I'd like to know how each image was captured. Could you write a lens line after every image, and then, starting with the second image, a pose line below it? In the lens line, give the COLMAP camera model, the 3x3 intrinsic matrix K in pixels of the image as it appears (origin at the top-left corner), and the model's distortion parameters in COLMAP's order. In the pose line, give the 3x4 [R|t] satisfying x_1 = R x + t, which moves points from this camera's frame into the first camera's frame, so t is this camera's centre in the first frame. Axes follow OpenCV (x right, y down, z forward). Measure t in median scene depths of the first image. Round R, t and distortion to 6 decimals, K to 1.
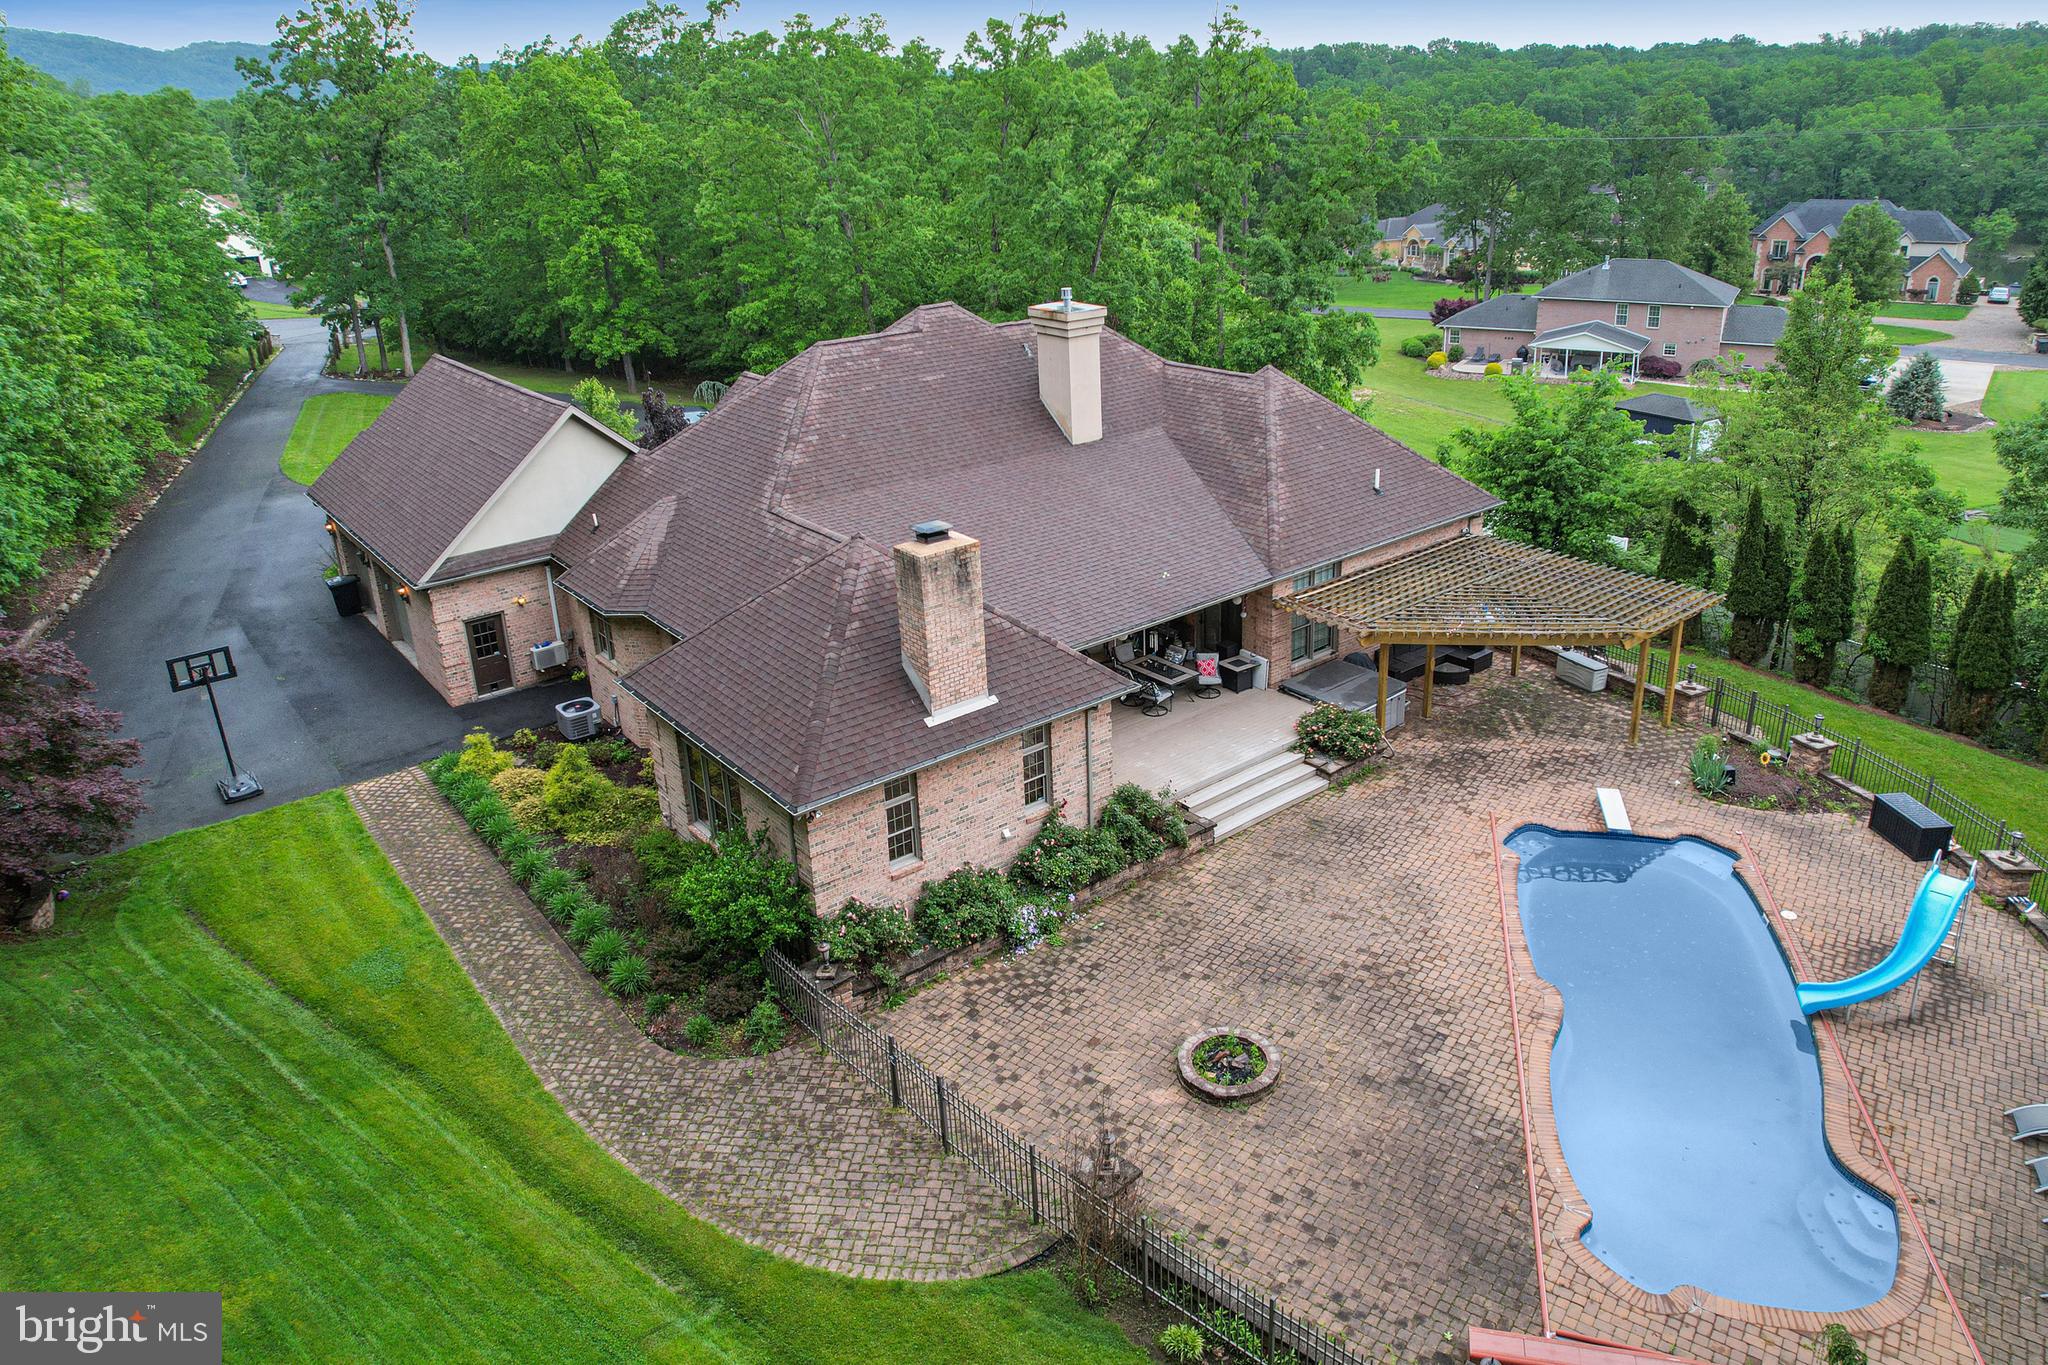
lens RADIAL K [[1389.7, 0, 1057.9], [0, 1389.7, 532.7], [0, 0, 1]] dist [-0.032300, -0.000579]
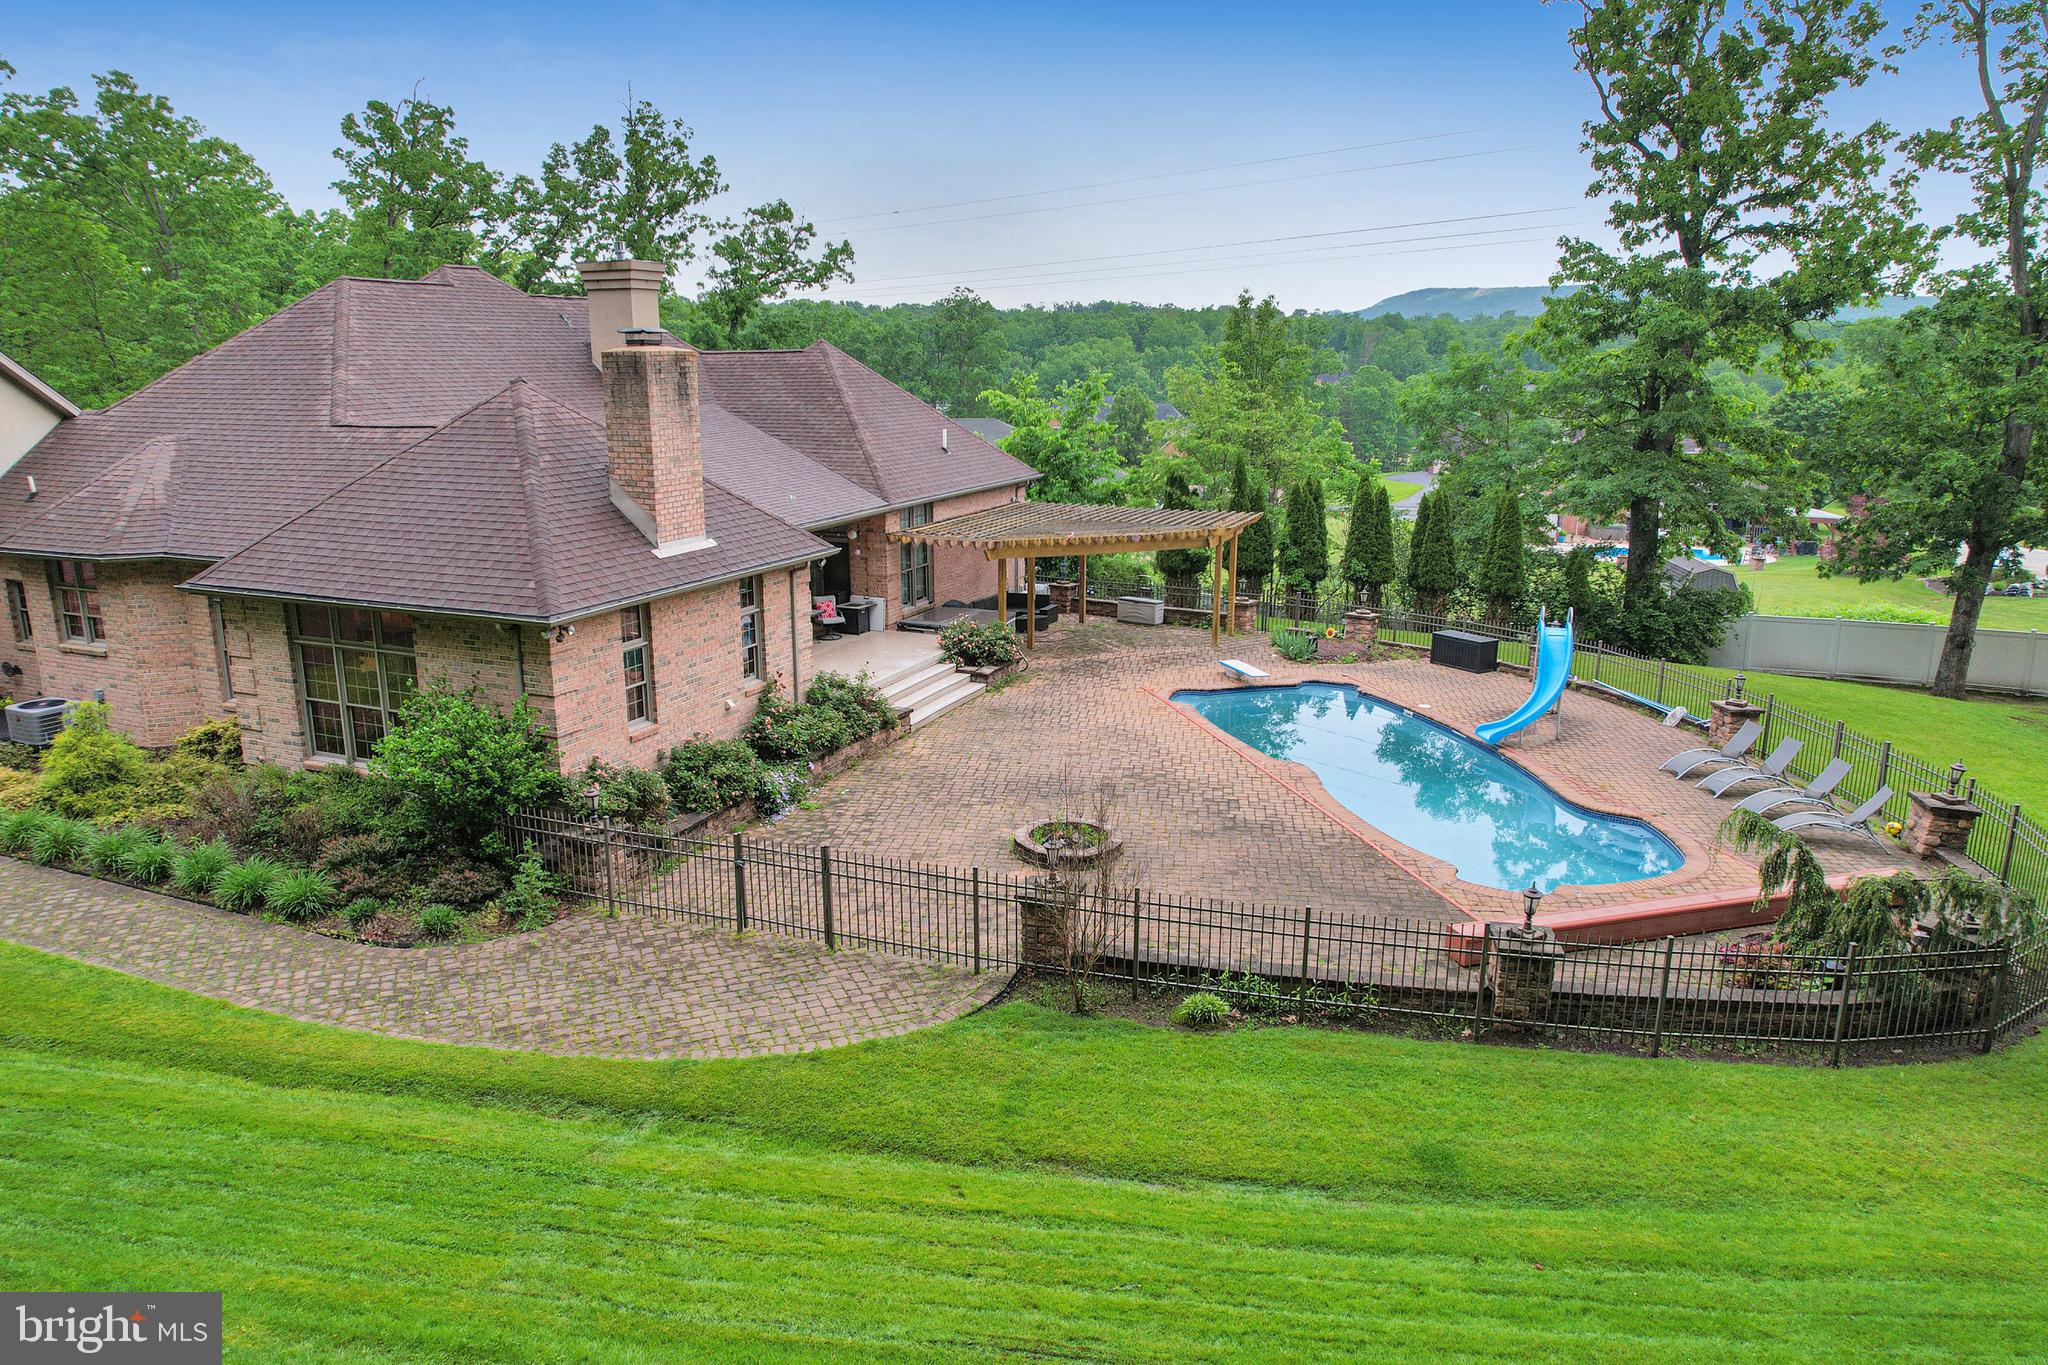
lens RADIAL K [[1355.3, 0, 1019.8], [0, 1355.3, 633.5], [0, 0, 1]] dist [-0.065074, 0.066832]
pose [[0.886599, -0.070774, 0.457091, -0.255168], [0.115388, 0.990823, -0.070397, 0.246381], [-0.447914, 0.115156, 0.886630, 0.147816]]
